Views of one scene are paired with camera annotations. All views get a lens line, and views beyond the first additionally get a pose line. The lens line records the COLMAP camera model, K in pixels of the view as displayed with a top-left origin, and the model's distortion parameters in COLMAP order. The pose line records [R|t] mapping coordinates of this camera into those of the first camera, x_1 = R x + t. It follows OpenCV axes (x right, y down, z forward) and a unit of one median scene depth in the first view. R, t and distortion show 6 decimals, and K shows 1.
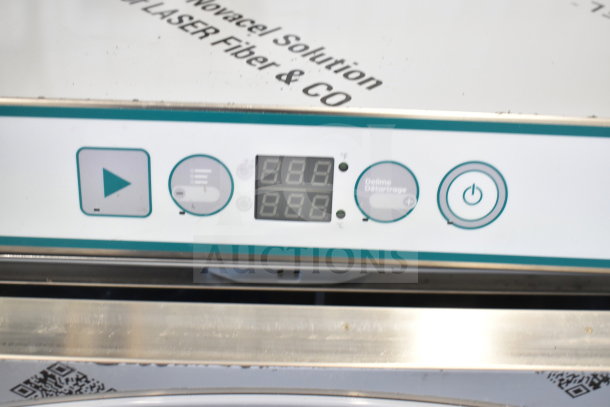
lens RADIAL K [[724.0, 0, 305.4], [0, 724.0, 204.7], [0, 0, 1]] dist [-0.077107, 0.000000]
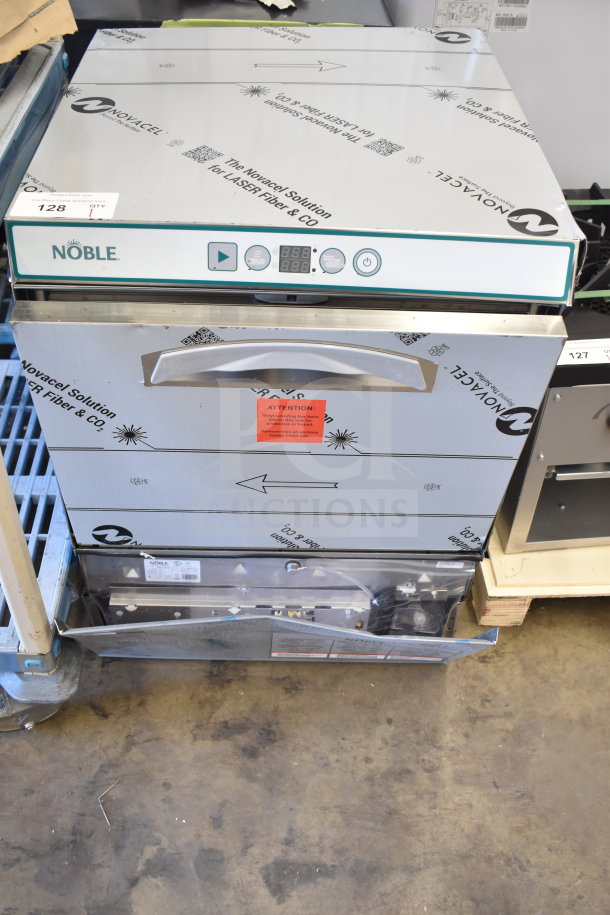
lens RADIAL K [[812.1, 0, 303.4], [0, 812.1, 452.8], [0, 0, 1]] dist [-0.088918, 0.011168]
pose [[0.999933, -0.000033, 0.011551, -0.018682], [-0.001989, 0.984560, 0.175036, 0.144183], [-0.011378, -0.175047, 0.984494, -1.821514]]
